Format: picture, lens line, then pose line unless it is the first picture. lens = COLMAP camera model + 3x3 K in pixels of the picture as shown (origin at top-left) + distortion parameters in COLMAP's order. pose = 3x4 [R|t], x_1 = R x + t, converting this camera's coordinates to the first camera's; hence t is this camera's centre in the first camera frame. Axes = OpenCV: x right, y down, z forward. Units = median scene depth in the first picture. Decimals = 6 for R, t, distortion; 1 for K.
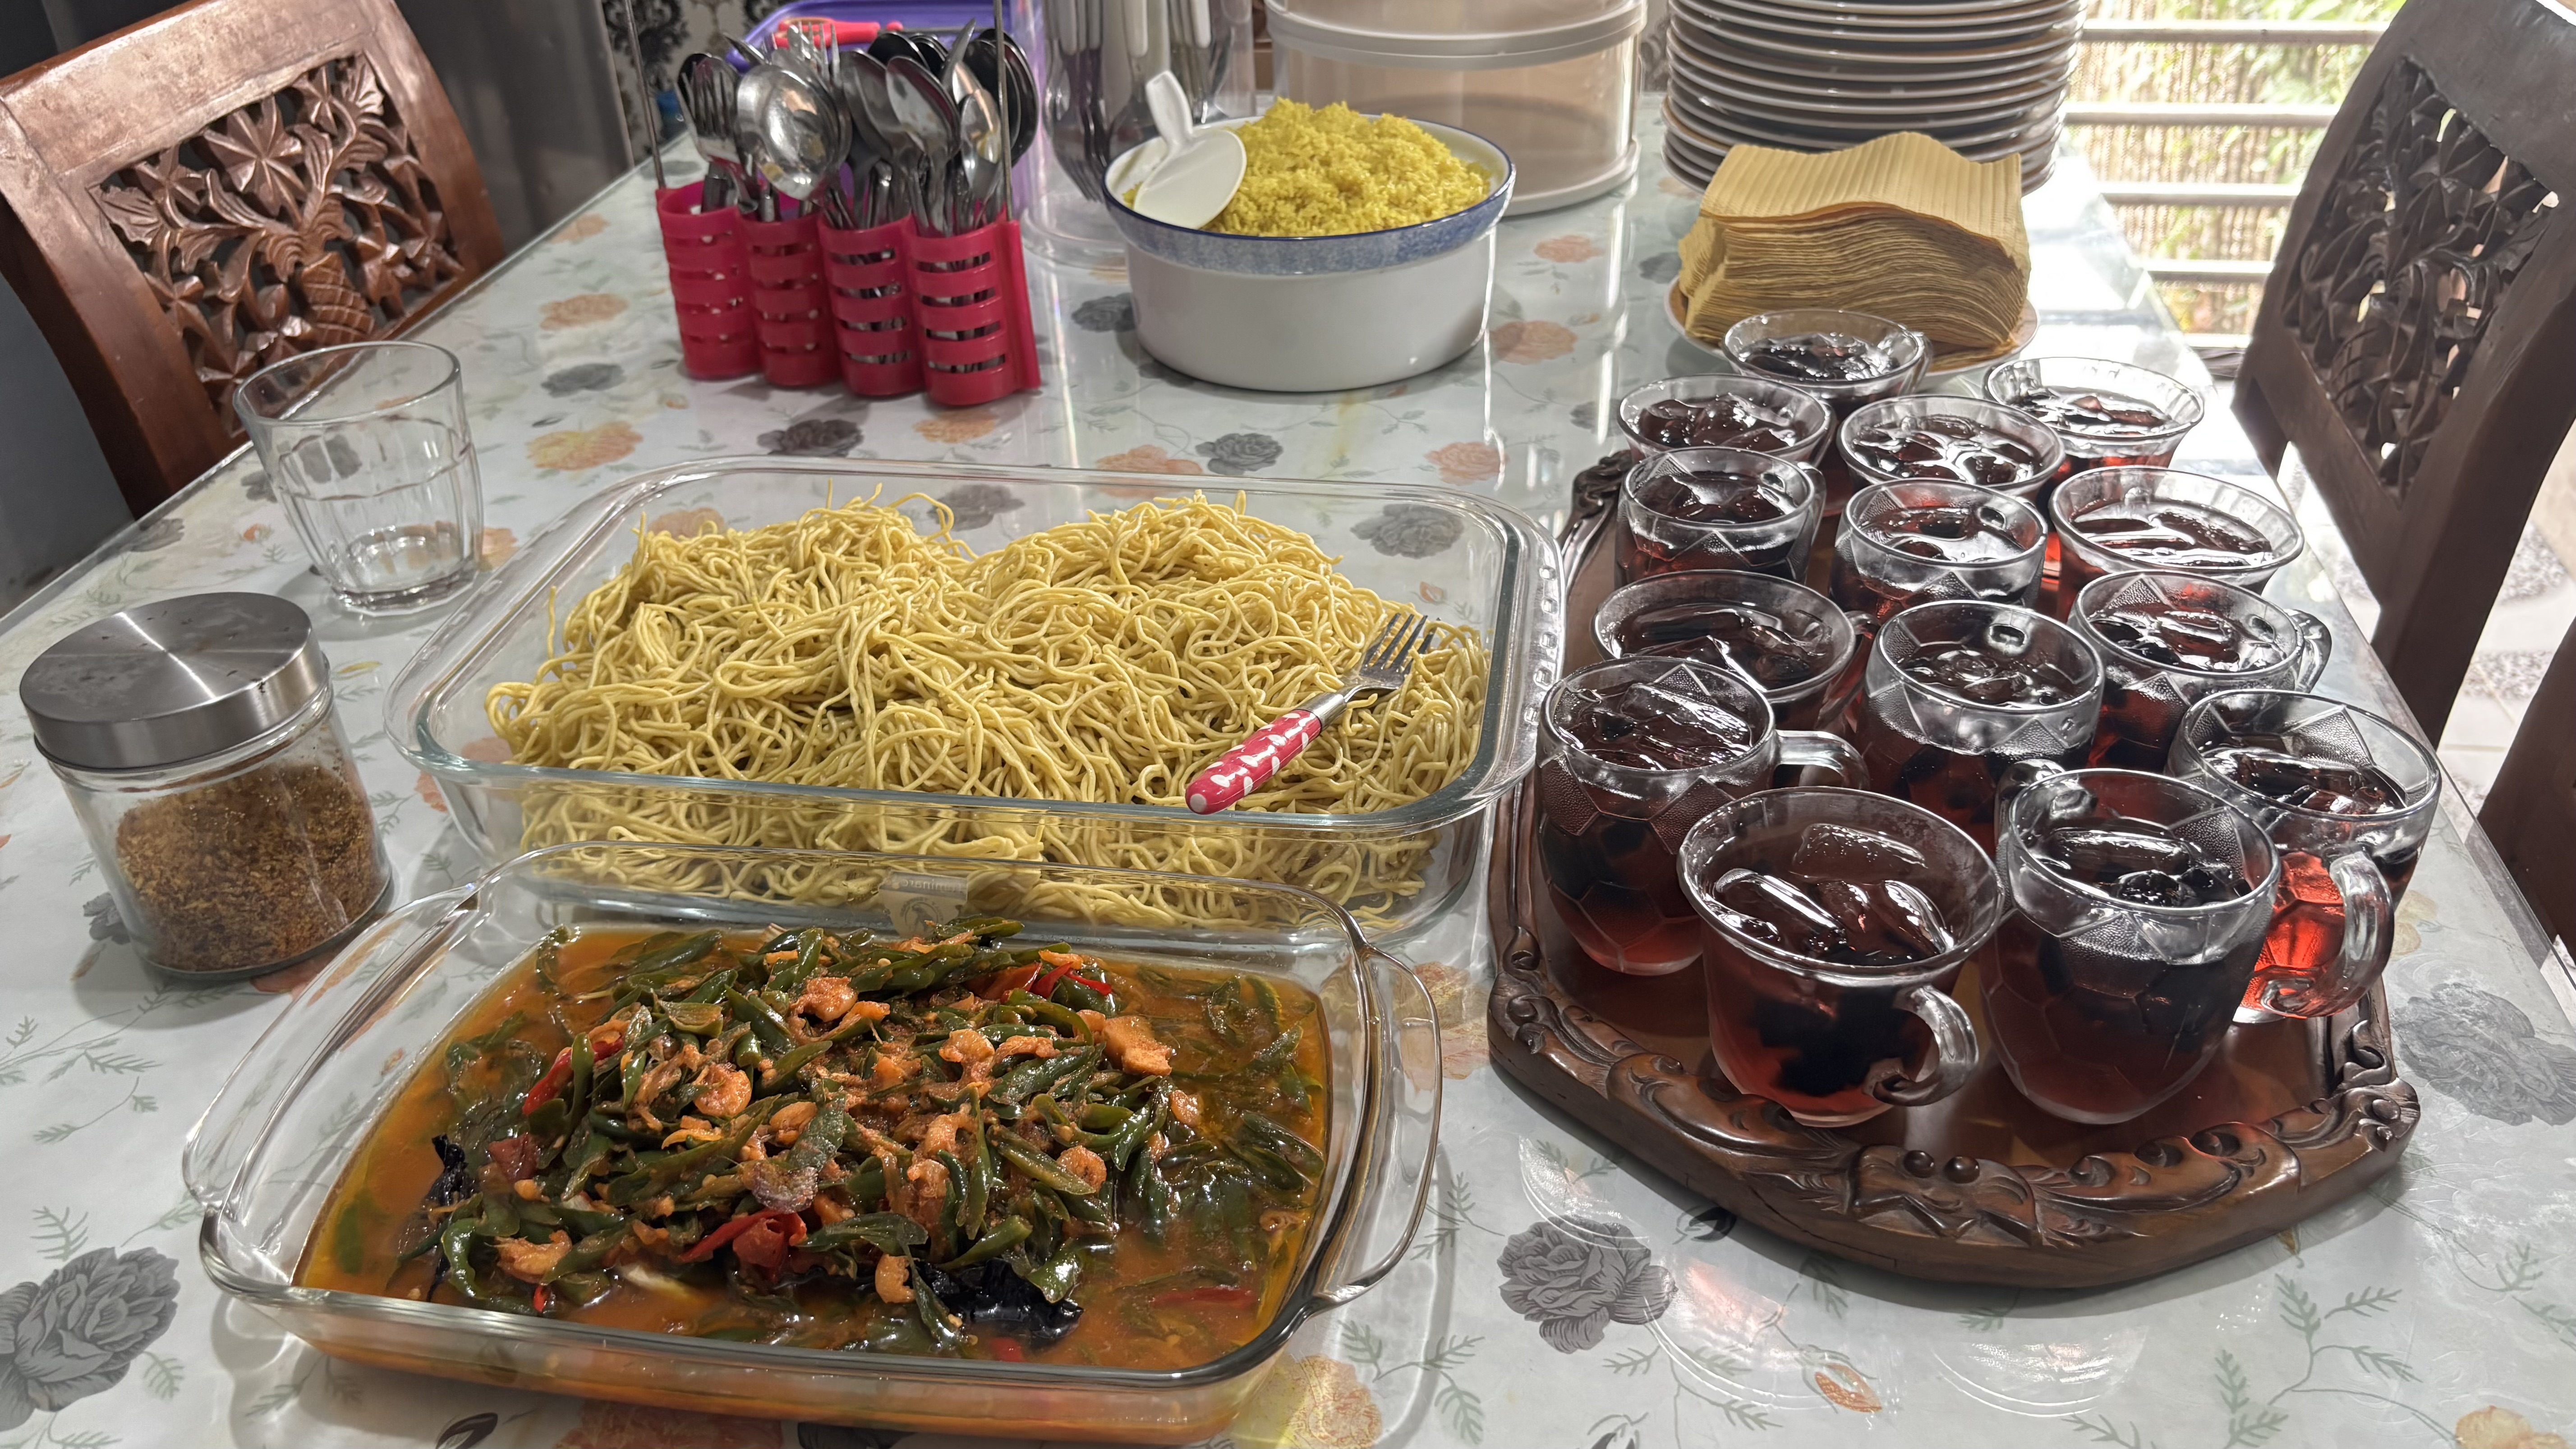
lens RADIAL K [[1971.2, 0, 1288.0], [0, 1971.2, 724.5], [0, 0, 1]] dist [0.000637, -0.001749]
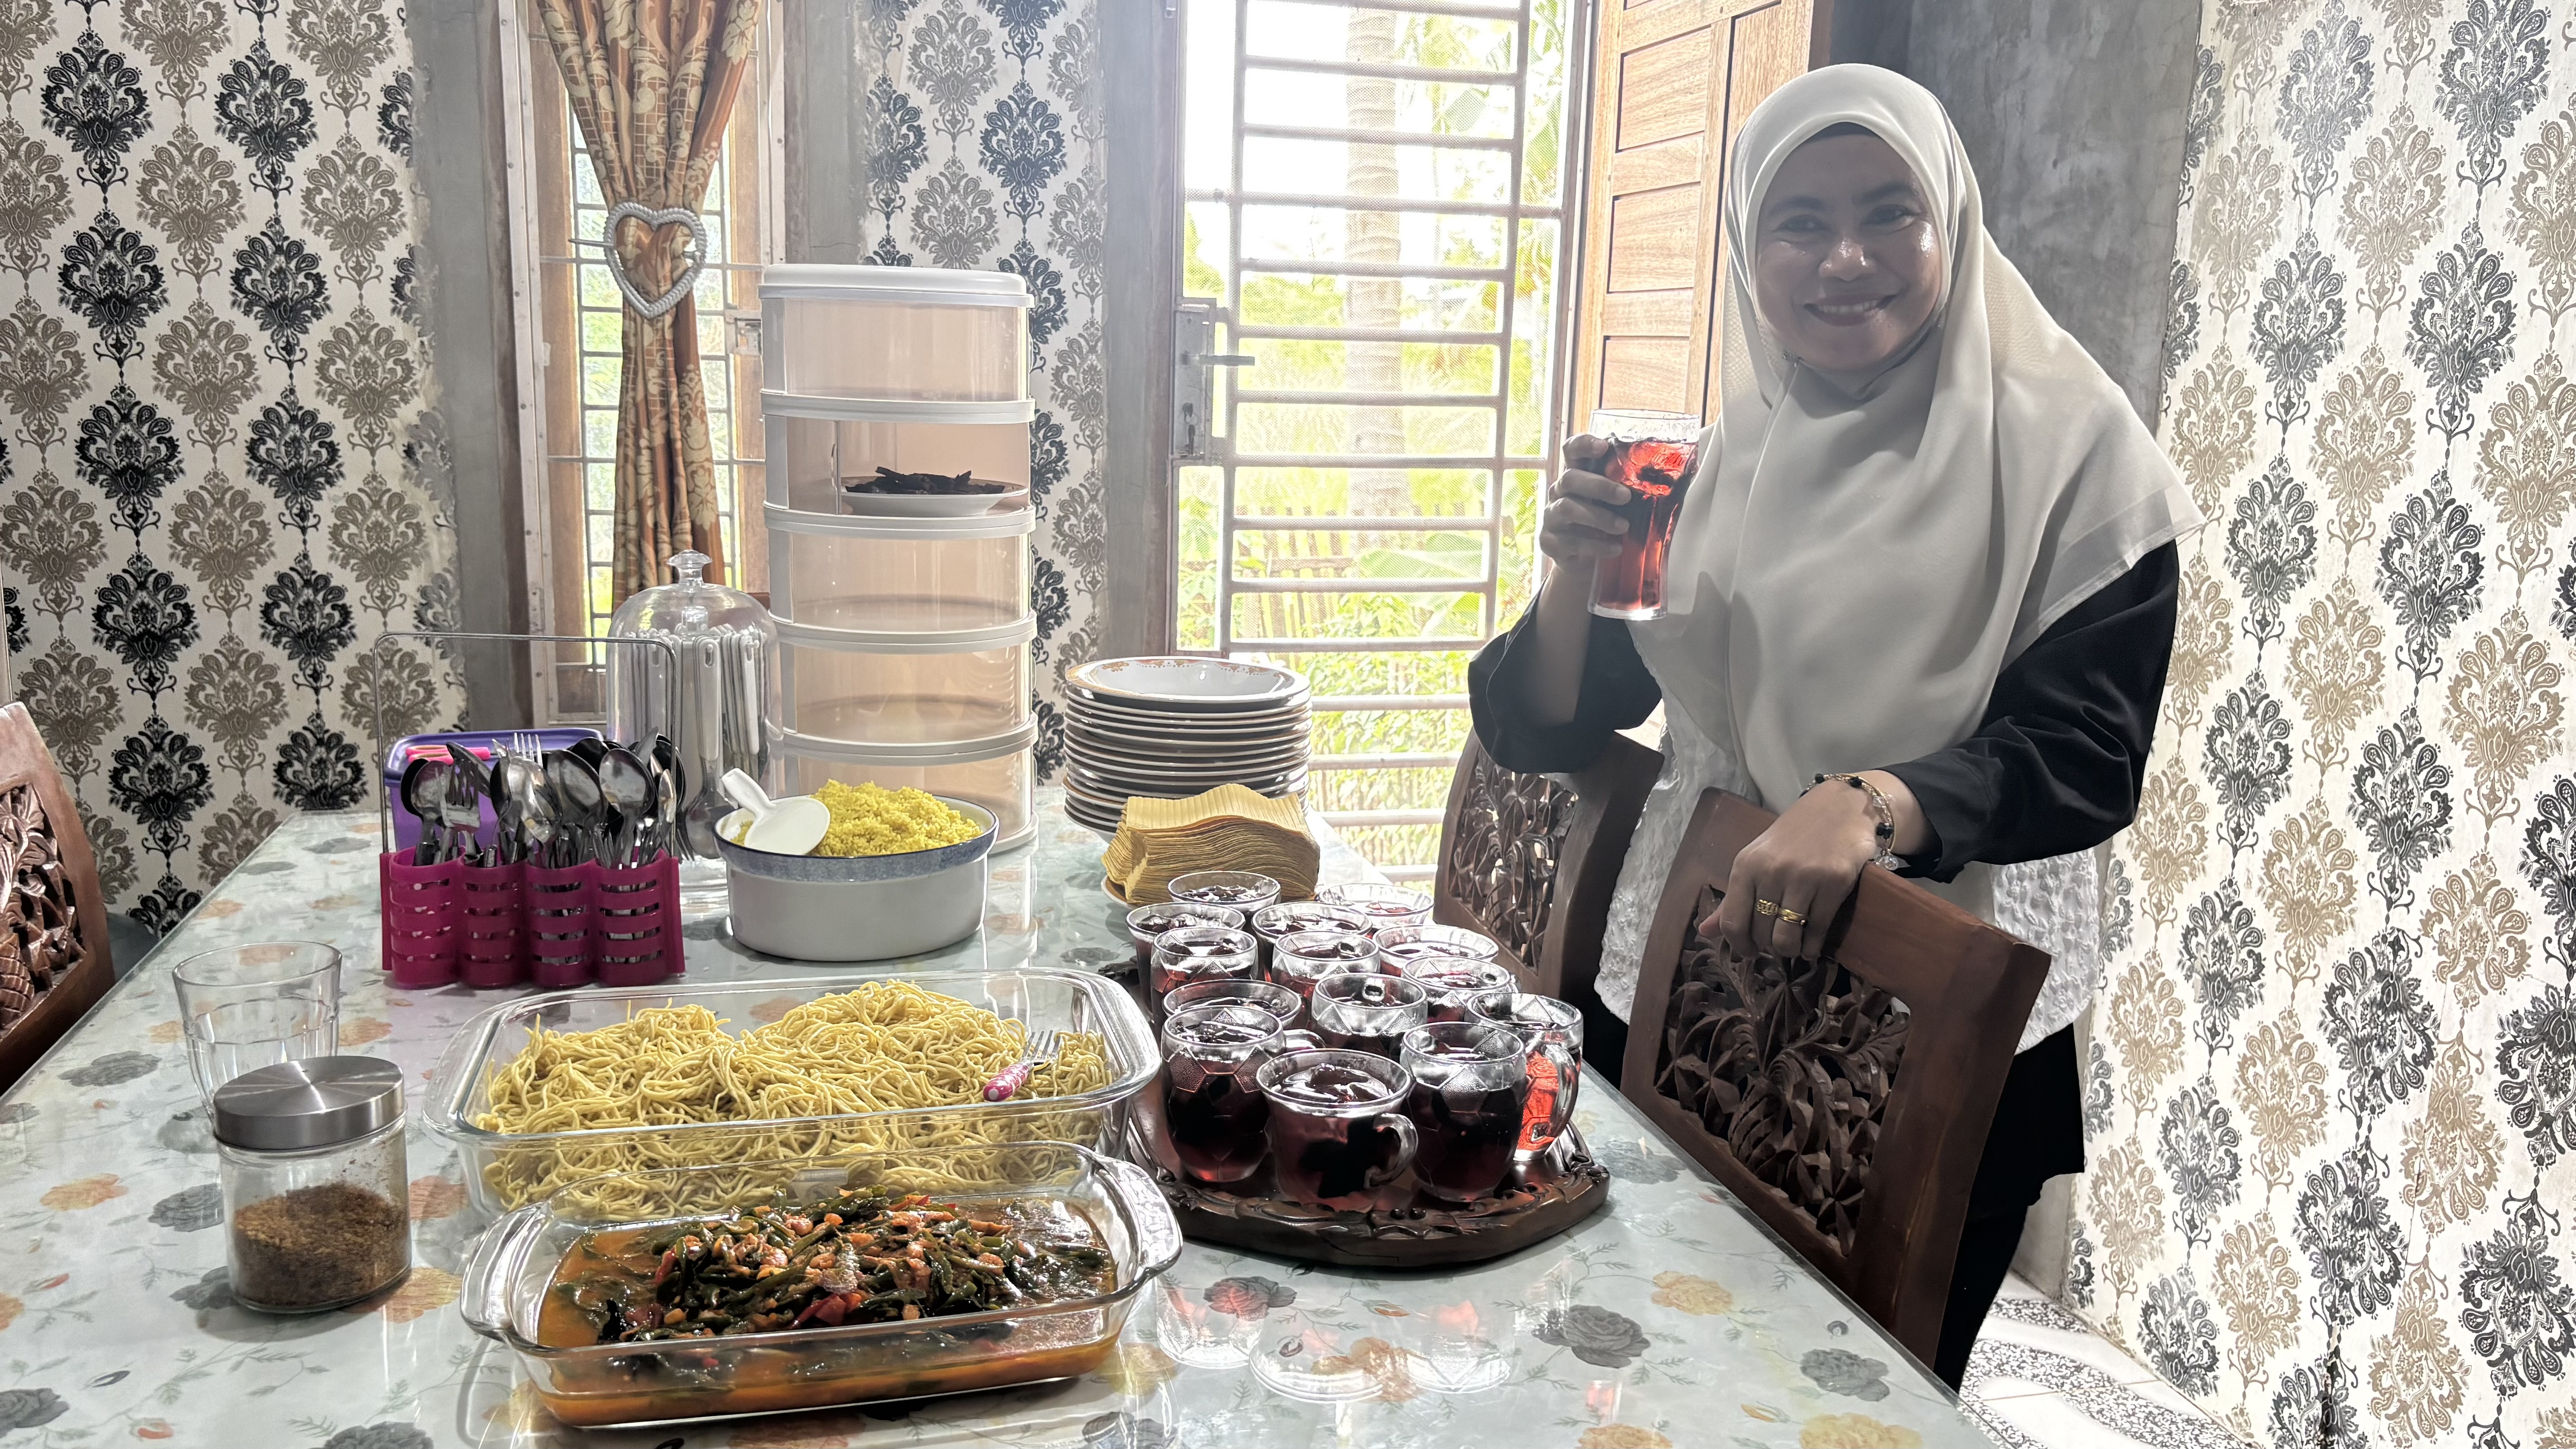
lens RADIAL K [[1971.2, 0, 1288.0], [0, 1971.2, 724.5], [0, 0, 1]] dist [0.000637, -0.001749]
pose [[0.917569, -0.017901, 0.397173, -0.301679], [0.166133, 0.924851, -0.342126, 0.230899], [-0.361201, 0.379908, 0.851589, -0.450087]]
